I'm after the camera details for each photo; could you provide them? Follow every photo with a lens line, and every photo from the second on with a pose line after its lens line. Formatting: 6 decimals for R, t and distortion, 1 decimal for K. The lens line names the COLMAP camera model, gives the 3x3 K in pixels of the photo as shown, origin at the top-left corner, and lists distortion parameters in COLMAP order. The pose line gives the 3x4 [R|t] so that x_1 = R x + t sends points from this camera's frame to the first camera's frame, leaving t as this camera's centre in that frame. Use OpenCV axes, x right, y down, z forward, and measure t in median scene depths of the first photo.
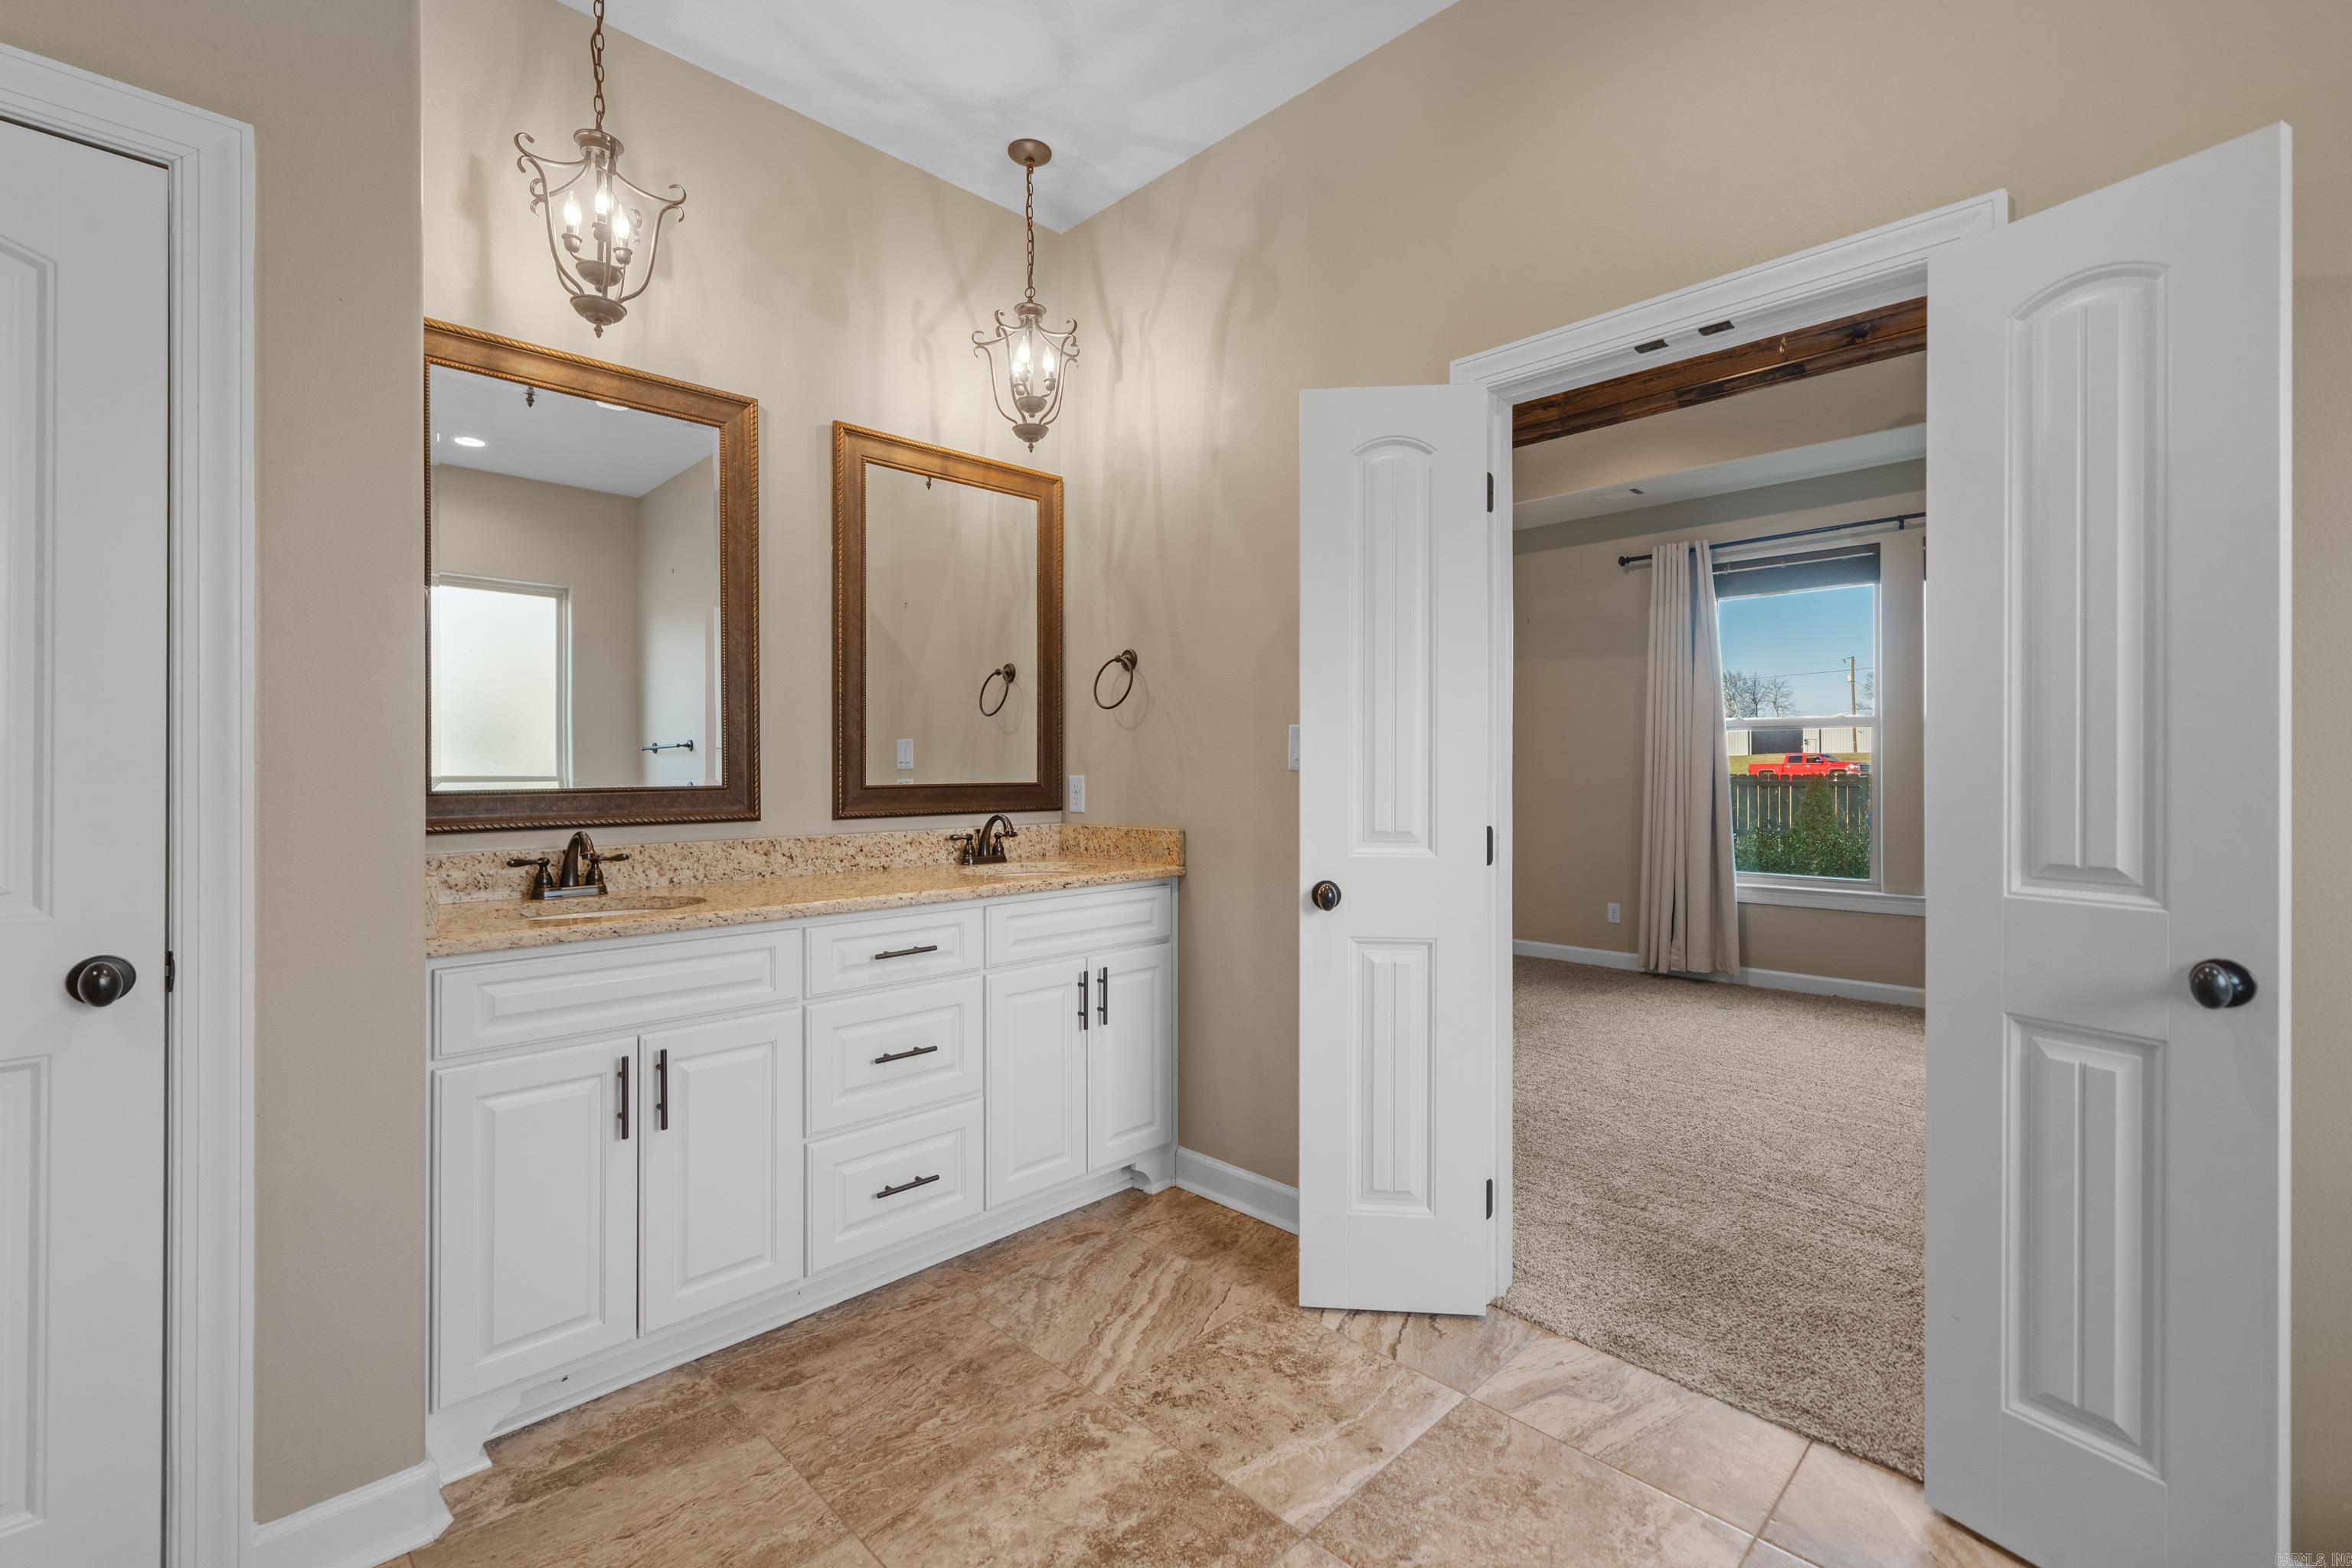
lens RADIAL K [[1031.0, 0, 1177.5], [0, 1031.0, 771.5], [0, 0, 1]] dist [0.014911, -0.000102]
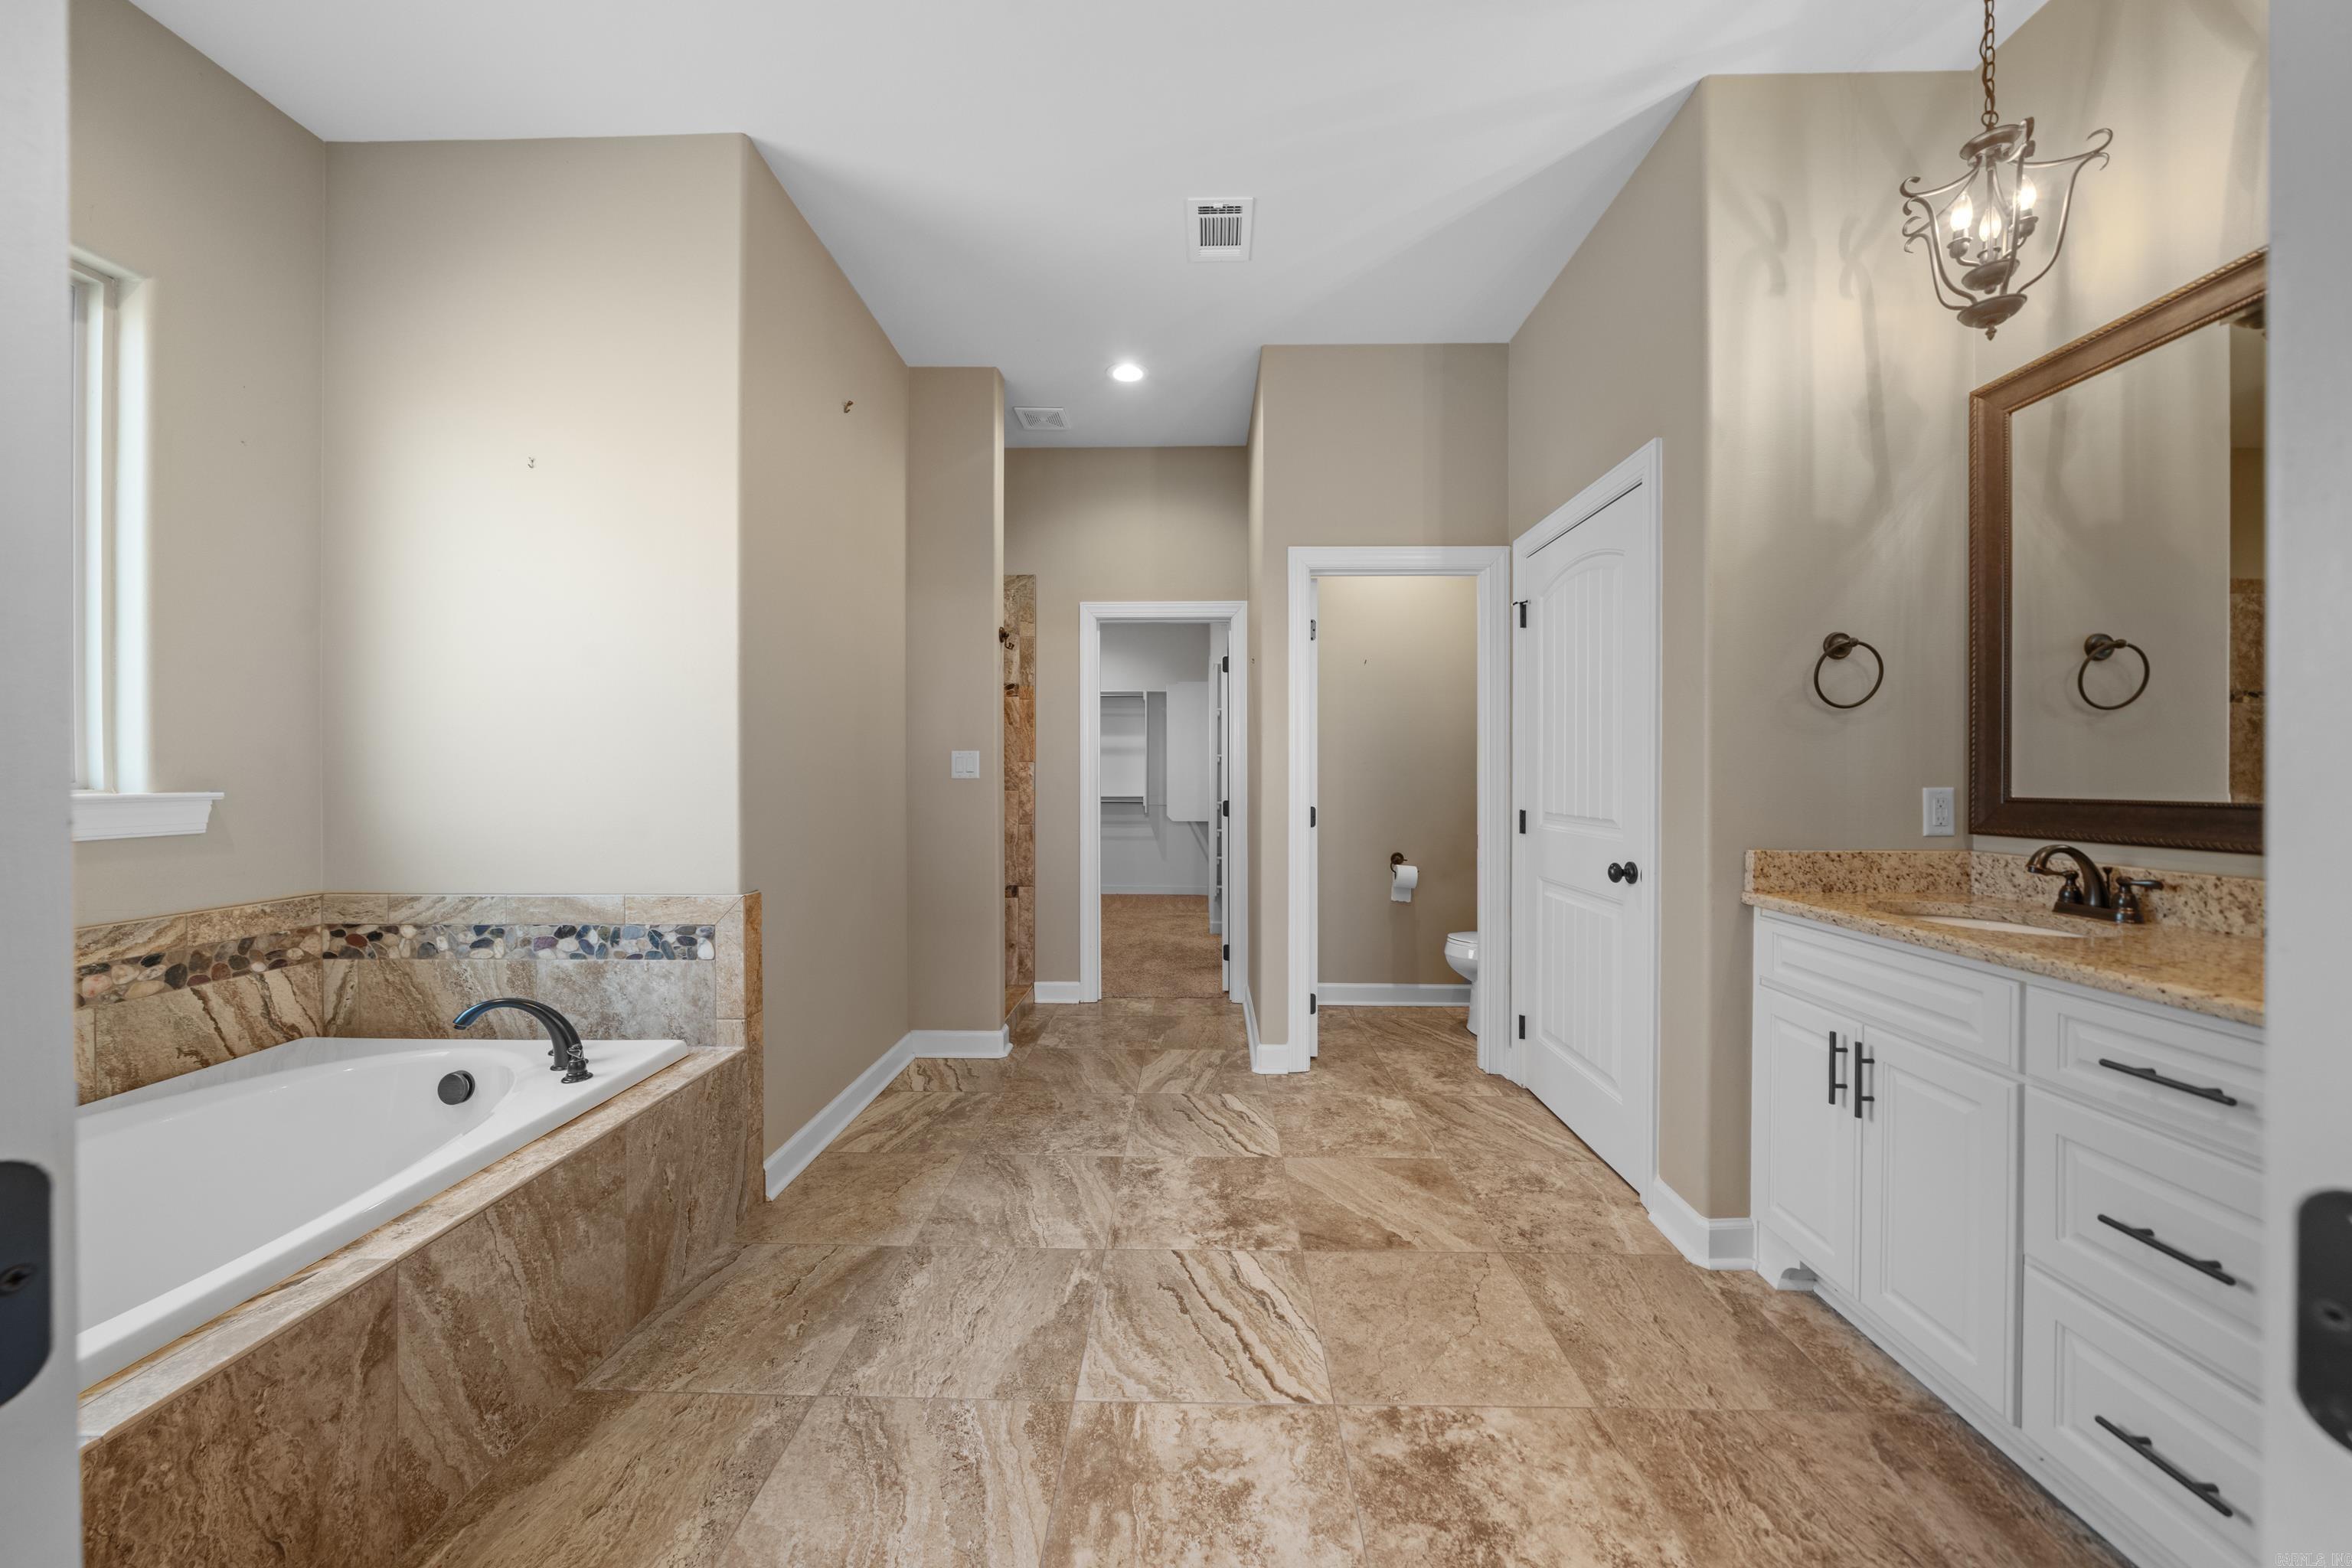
lens RADIAL K [[803.2, 0, 1177.1], [0, 803.2, 775.9], [0, 0, 1]] dist [-0.008257, 0.000375]
pose [[-0.724920, -0.001154, -0.688832, 0.560207], [-0.007179, 0.999957, 0.005879, -0.003542], [0.688796, 0.009207, -0.724897, 1.085926]]
